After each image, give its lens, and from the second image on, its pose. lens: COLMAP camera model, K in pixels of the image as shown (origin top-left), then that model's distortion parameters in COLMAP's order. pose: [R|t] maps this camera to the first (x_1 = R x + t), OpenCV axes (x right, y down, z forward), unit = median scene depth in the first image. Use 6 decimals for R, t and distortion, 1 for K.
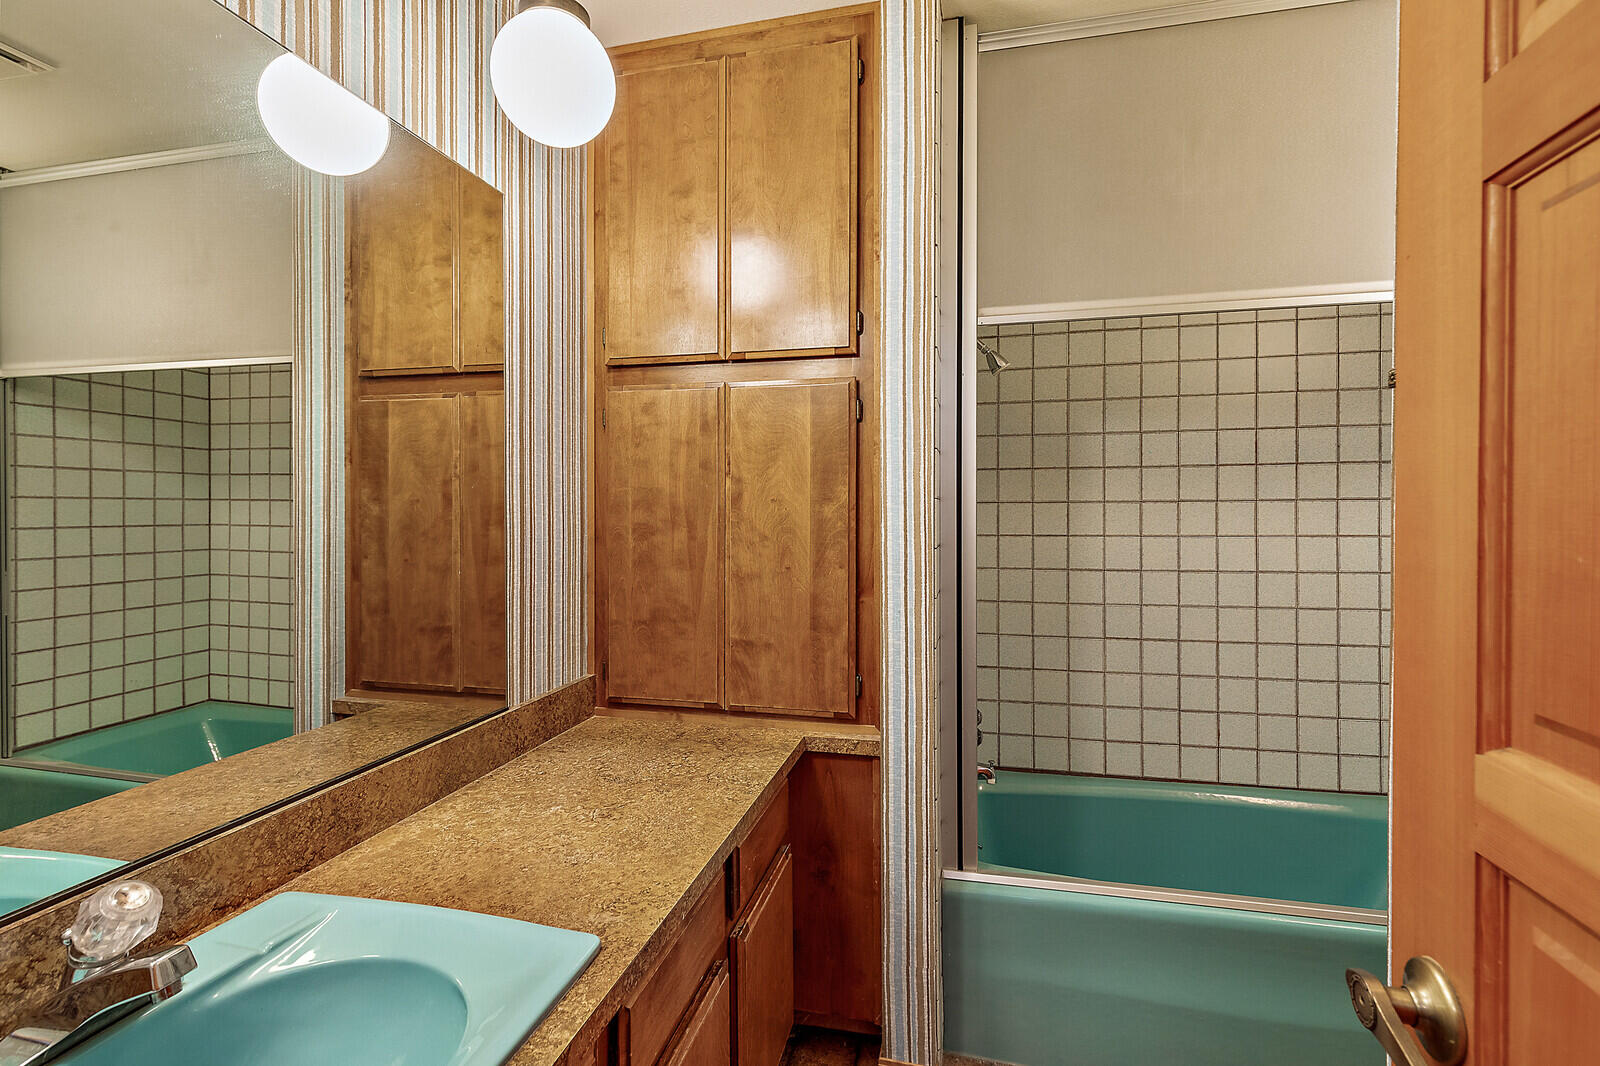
lens RADIAL K [[728.6, 0, 806.6], [0, 728.6, 525.2], [0, 0, 1]] dist [0.005837, -0.000347]
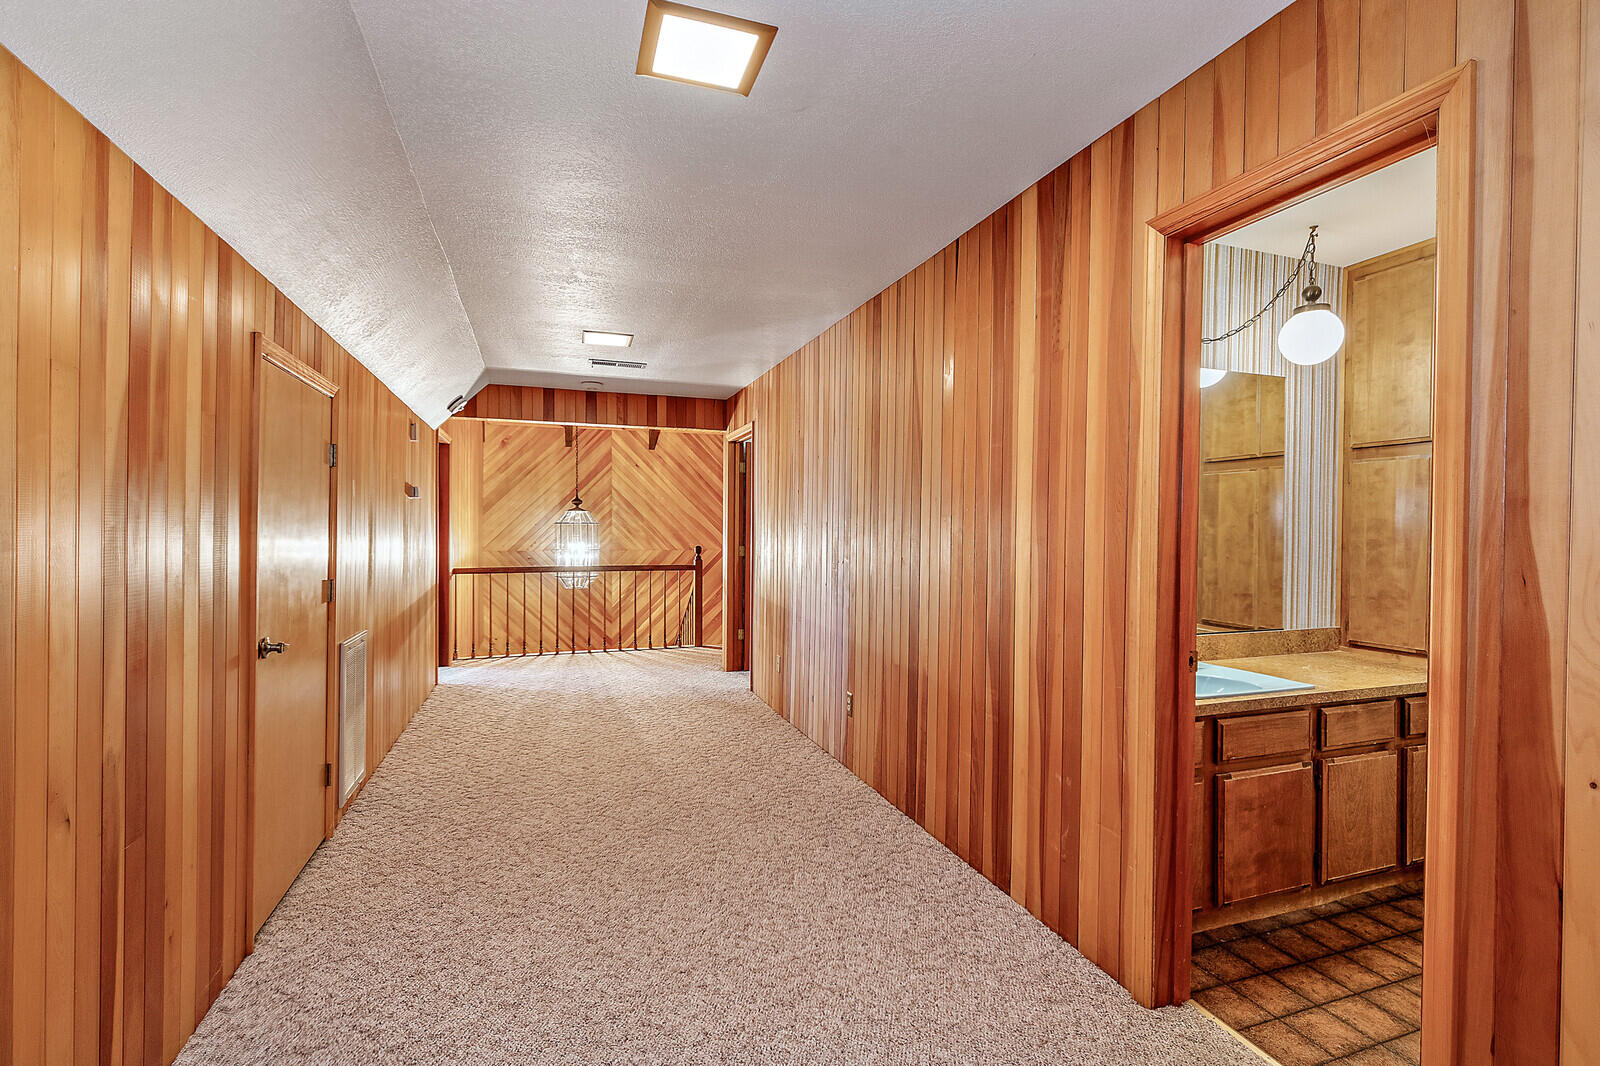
lens RADIAL K [[728.6, 0, 811.4], [0, 728.6, 539.4], [0, 0, 1]] dist [0.005837, -0.000347]
pose [[0.559763, 0.013236, -0.828547, 0.447250], [-0.016217, 0.999856, 0.005017, 0.009235], [0.828494, 0.010628, 0.559897, -1.025653]]
